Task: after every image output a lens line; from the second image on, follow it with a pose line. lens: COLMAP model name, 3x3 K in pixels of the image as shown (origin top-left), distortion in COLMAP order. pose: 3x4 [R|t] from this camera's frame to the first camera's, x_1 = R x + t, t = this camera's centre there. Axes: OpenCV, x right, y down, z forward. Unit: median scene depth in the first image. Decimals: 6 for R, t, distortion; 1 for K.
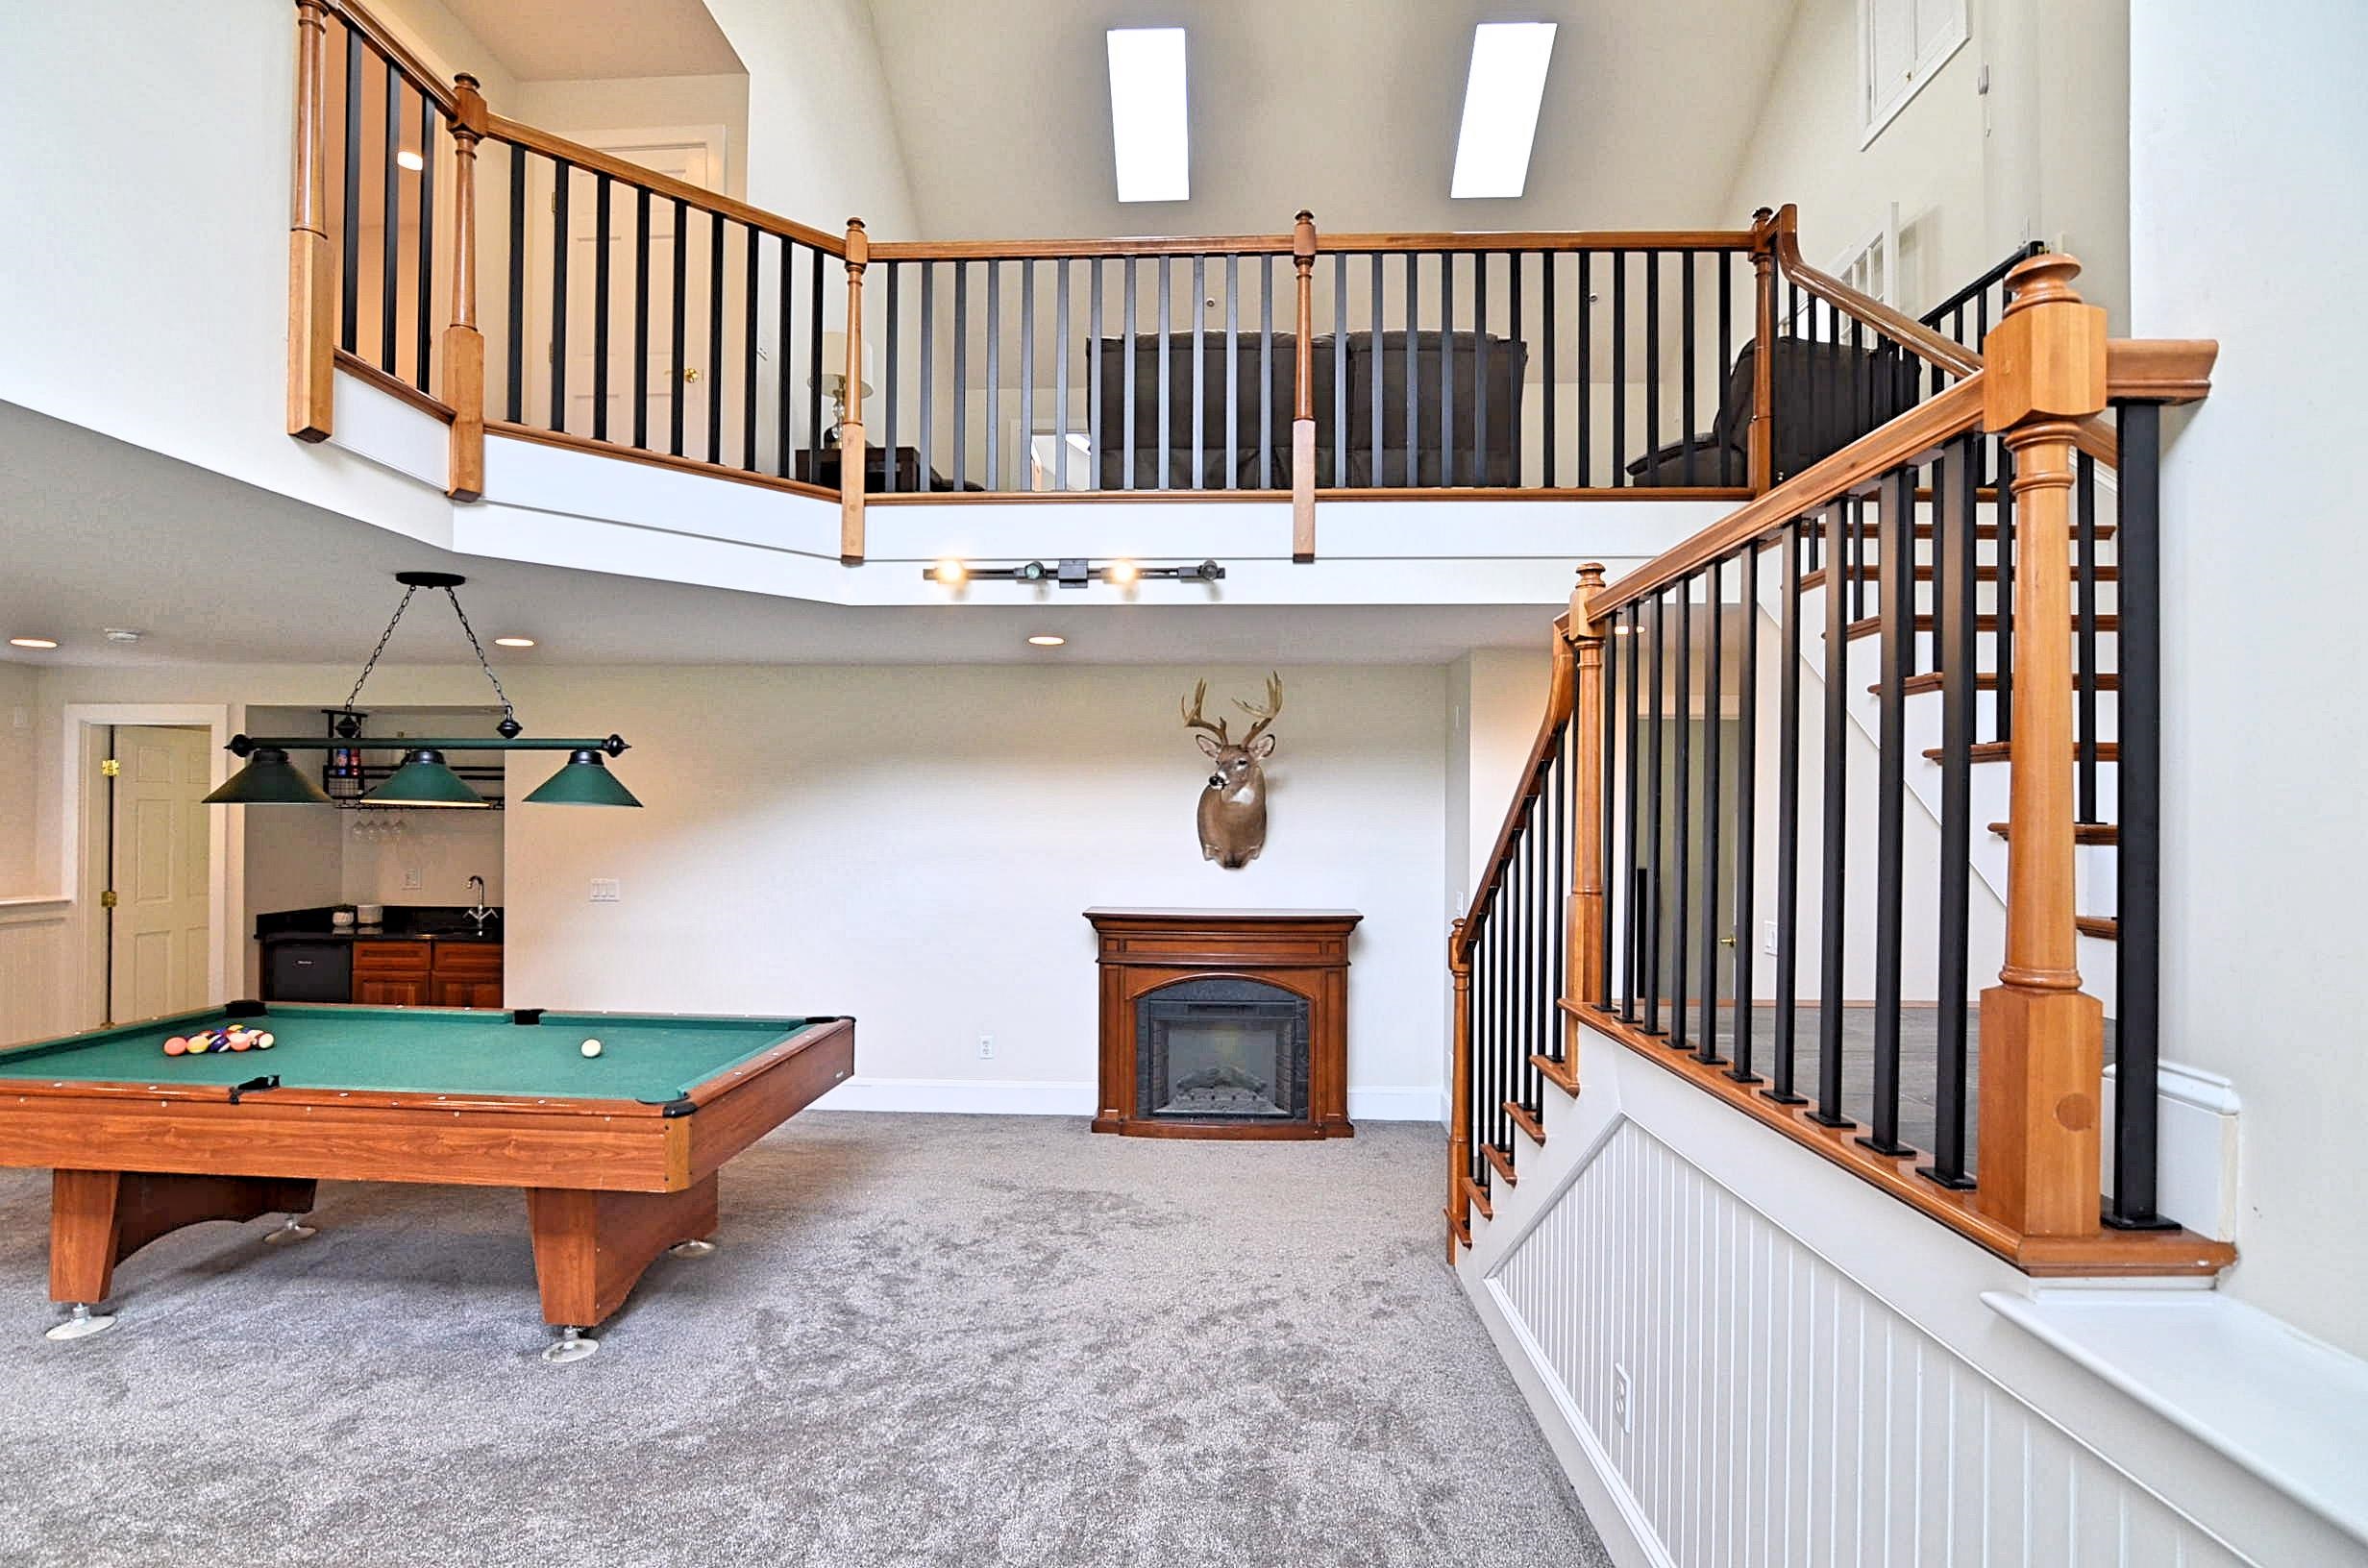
lens RADIAL K [[1138.3, 0, 1176.8], [0, 1138.3, 799.2], [0, 0, 1]] dist [-0.000364, -0.000255]
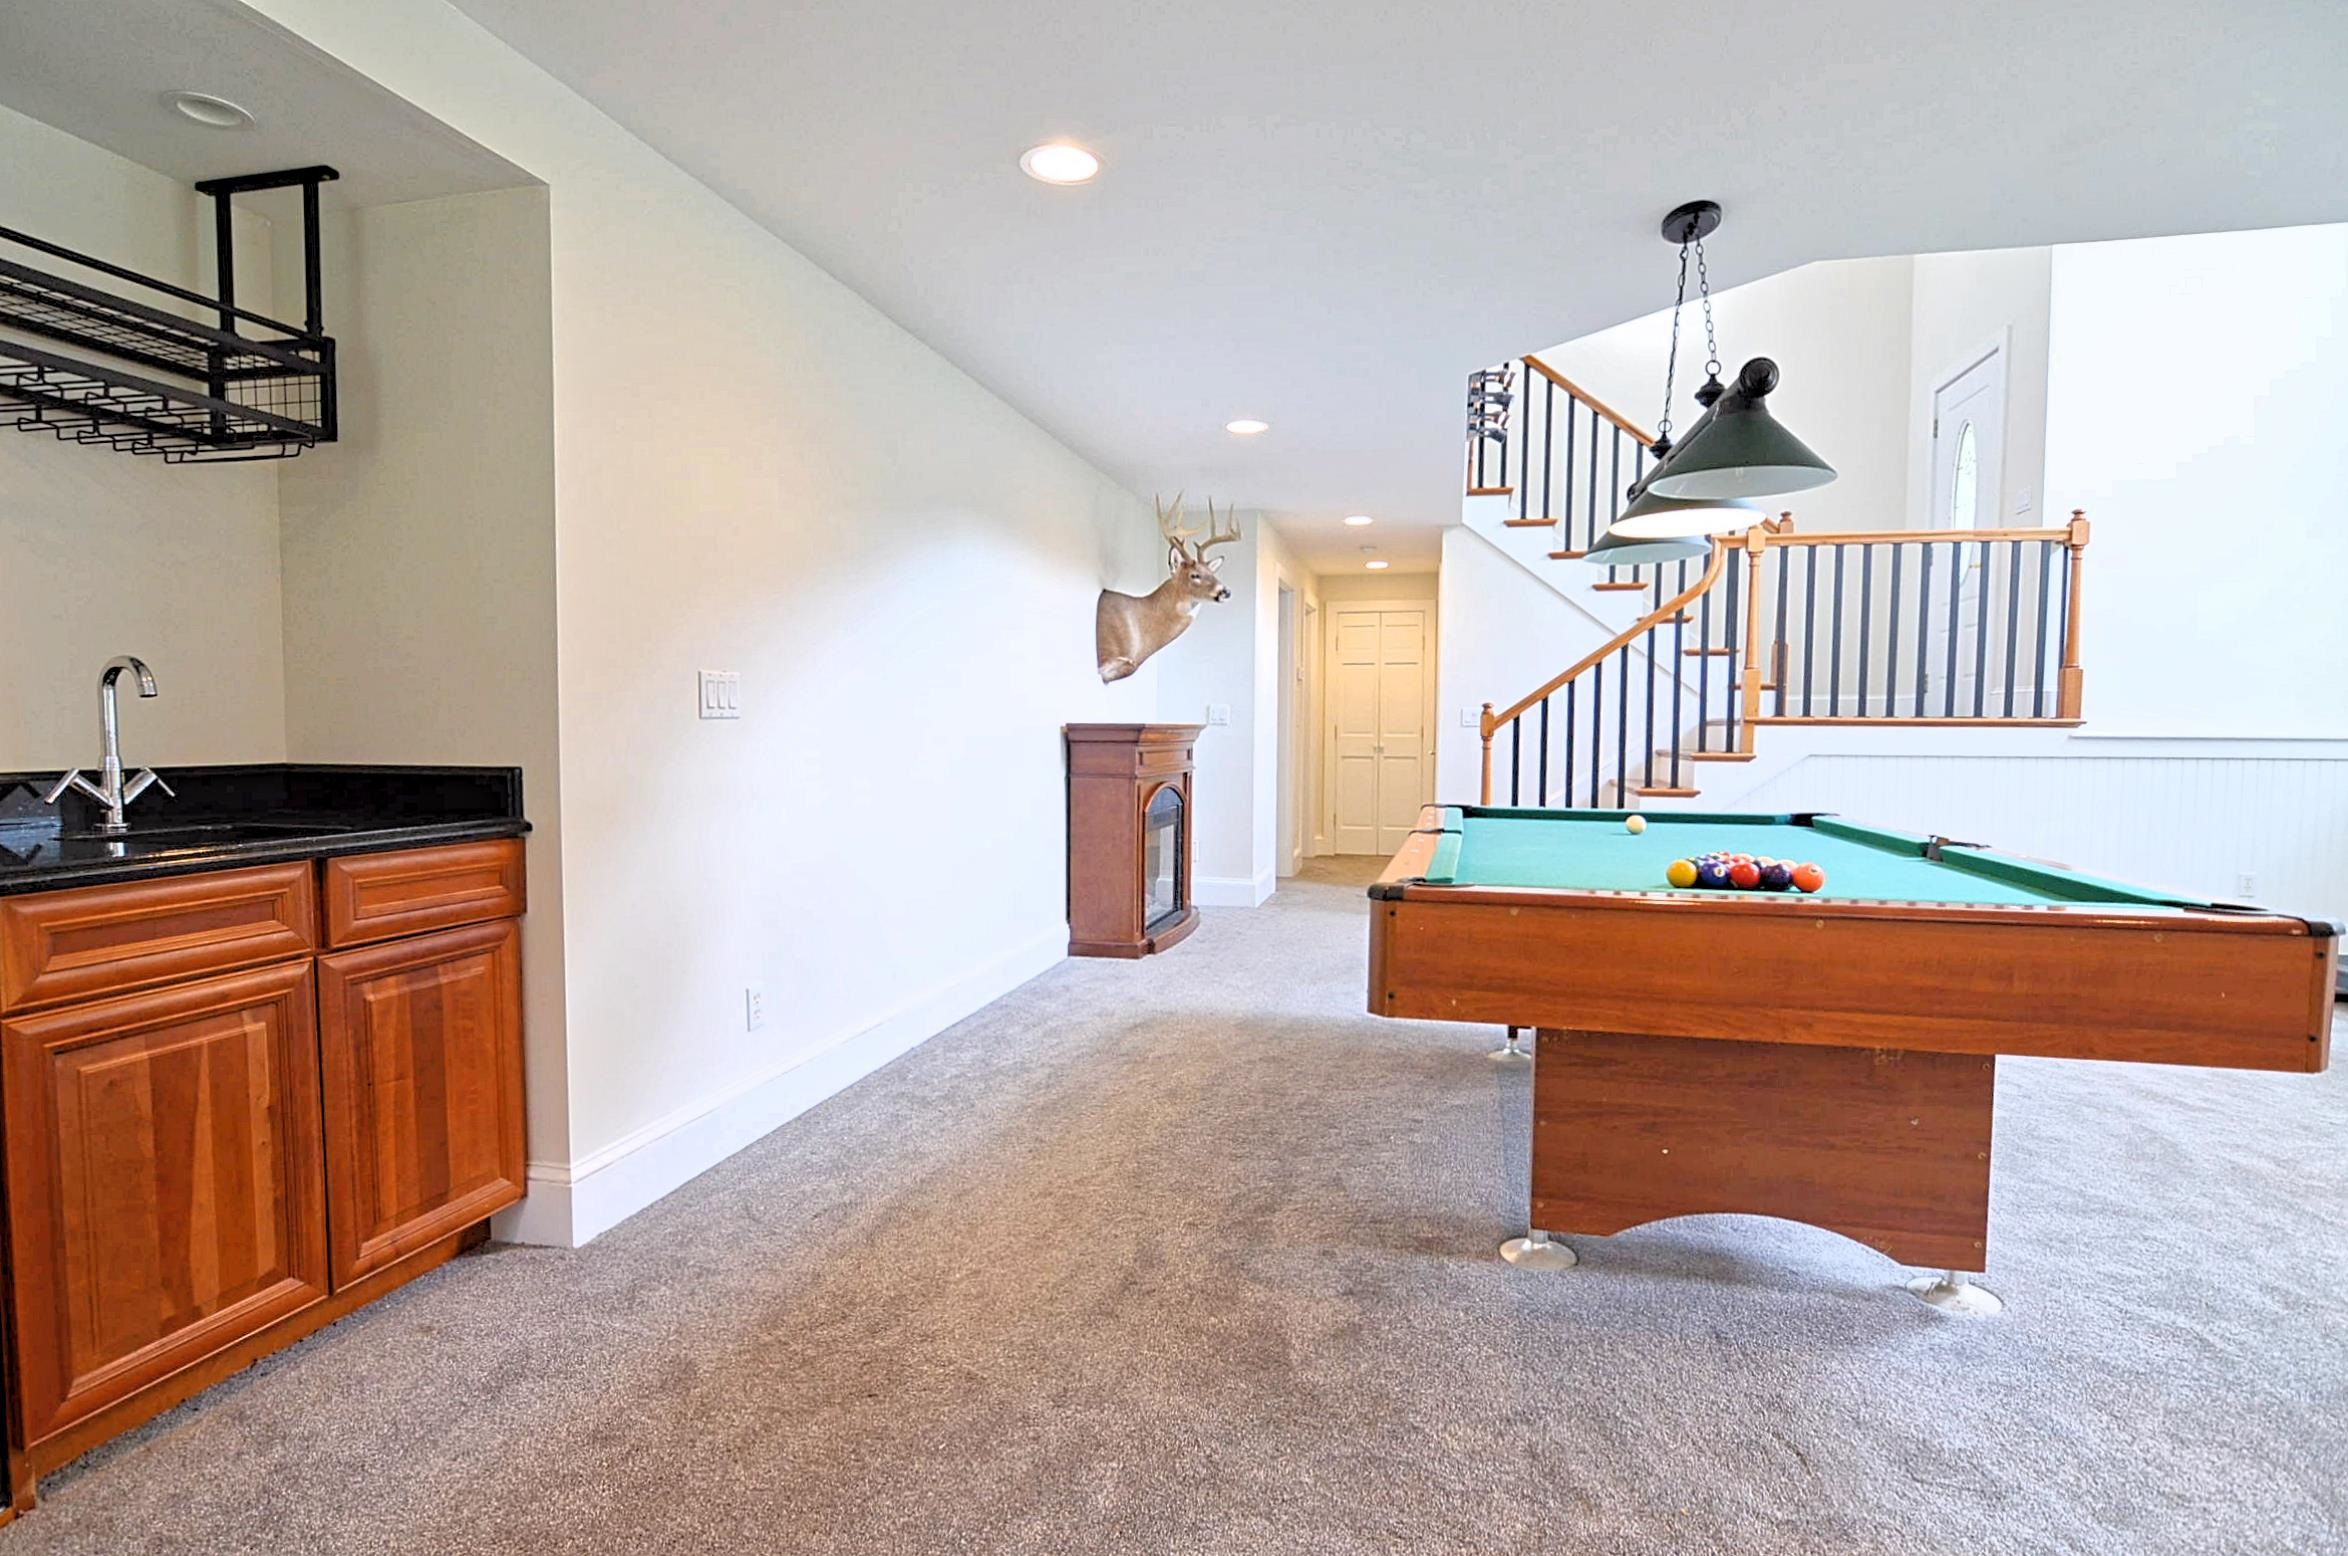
lens RADIAL K [[1128.8, 0, 1176.5], [0, 1128.8, 786.0], [0, 0, 1]] dist [-0.000364, -0.000255]
pose [[0.213118, -0.054250, 0.975519, -0.840051], [-0.015813, 0.998135, 0.058962, 0.078847], [-0.976899, -0.027992, 0.211863, 0.667219]]
